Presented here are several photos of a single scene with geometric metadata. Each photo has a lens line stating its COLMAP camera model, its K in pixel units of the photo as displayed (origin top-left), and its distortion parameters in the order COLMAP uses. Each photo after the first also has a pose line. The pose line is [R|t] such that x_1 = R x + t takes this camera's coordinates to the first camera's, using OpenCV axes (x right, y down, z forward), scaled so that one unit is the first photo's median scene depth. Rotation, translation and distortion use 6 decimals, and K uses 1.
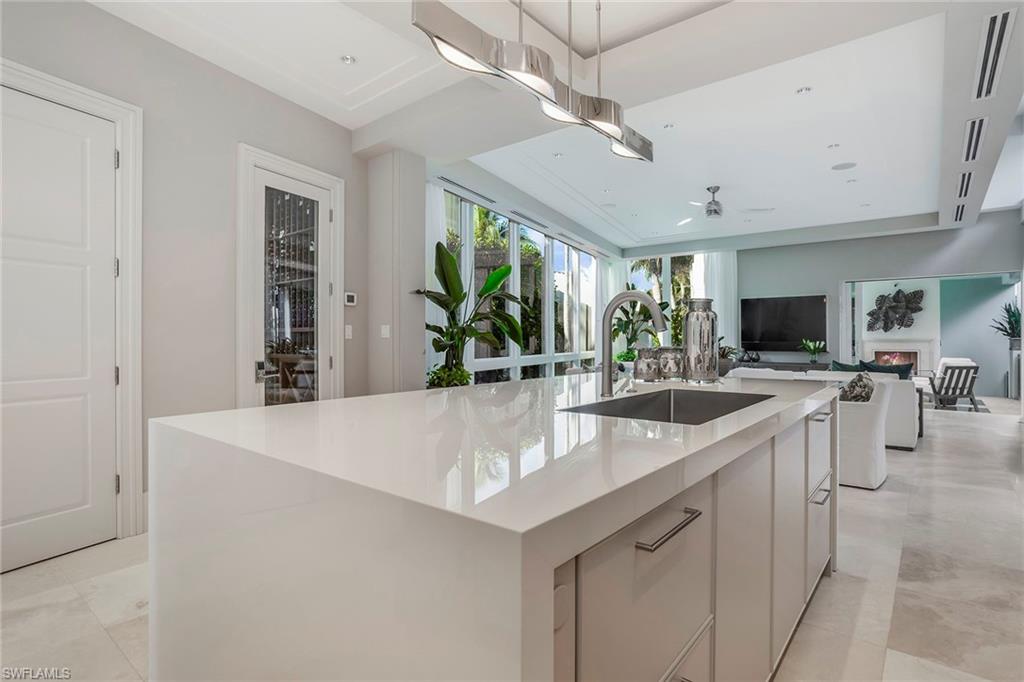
lens RADIAL K [[527.5, 0, 509.3], [0, 527.5, 339.5], [0, 0, 1]] dist [-0.044448, 0.001322]
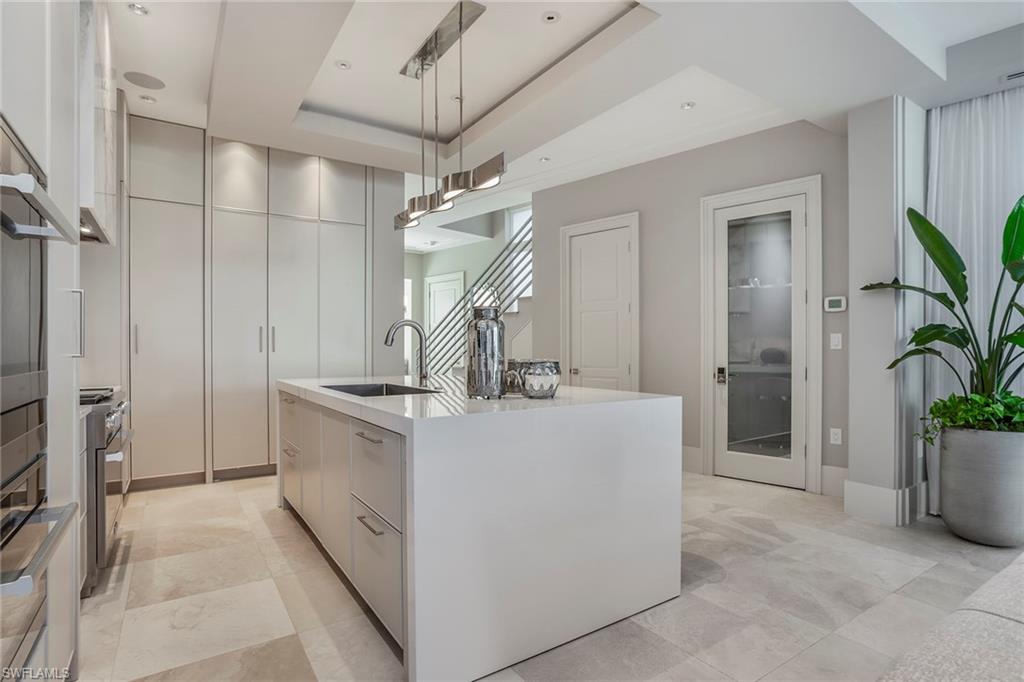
lens RADIAL K [[527.5, 0, 510.5], [0, 527.5, 345.8], [0, 0, 1]] dist [-0.044448, 0.001322]
pose [[-0.302478, 0.009263, -0.953111, 1.263545], [0.012433, 0.999906, 0.005772, -0.032720], [0.953075, -0.010104, -0.302564, 1.347847]]
